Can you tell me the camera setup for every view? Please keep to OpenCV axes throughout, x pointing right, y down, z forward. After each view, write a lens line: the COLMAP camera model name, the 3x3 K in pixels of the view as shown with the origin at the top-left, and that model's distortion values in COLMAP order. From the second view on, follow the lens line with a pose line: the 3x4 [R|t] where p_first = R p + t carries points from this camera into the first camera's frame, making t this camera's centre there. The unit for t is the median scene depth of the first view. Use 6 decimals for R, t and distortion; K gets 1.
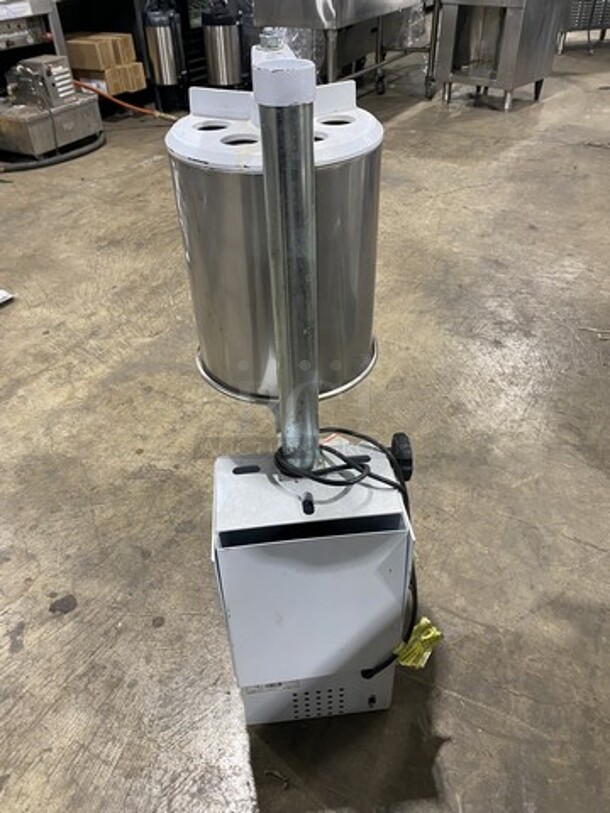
lens RADIAL K [[612.0, 0, 305.0], [0, 612.0, 406.5], [0, 0, 1]] dist [0.003621, 0.001341]
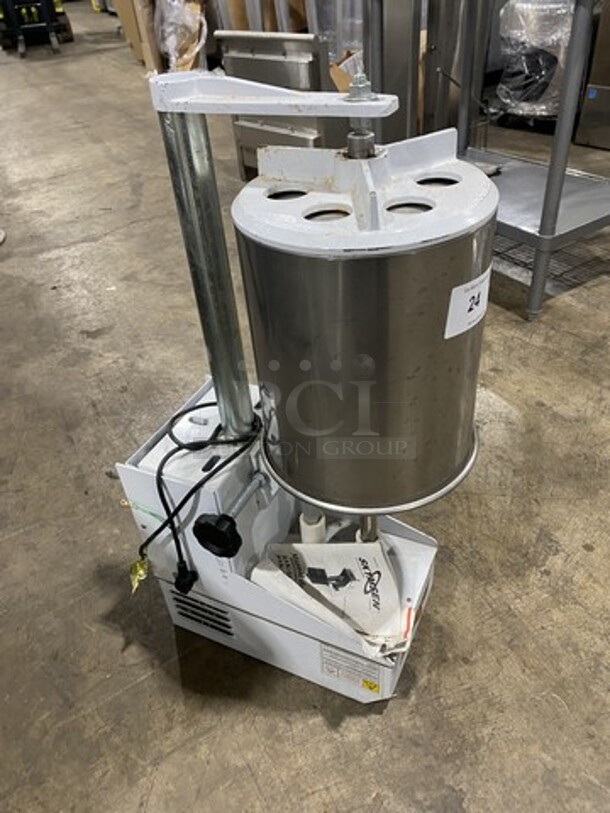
lens RADIAL K [[609.0, 0, 303.8], [0, 609.0, 400.0], [0, 0, 1]] dist [0.004631, -0.008783]
pose [[-0.518870, 0.567347, -0.639446, 0.462523], [-0.460527, 0.444679, 0.768229, -0.637281], [0.720201, 0.693093, 0.030548, 0.765147]]
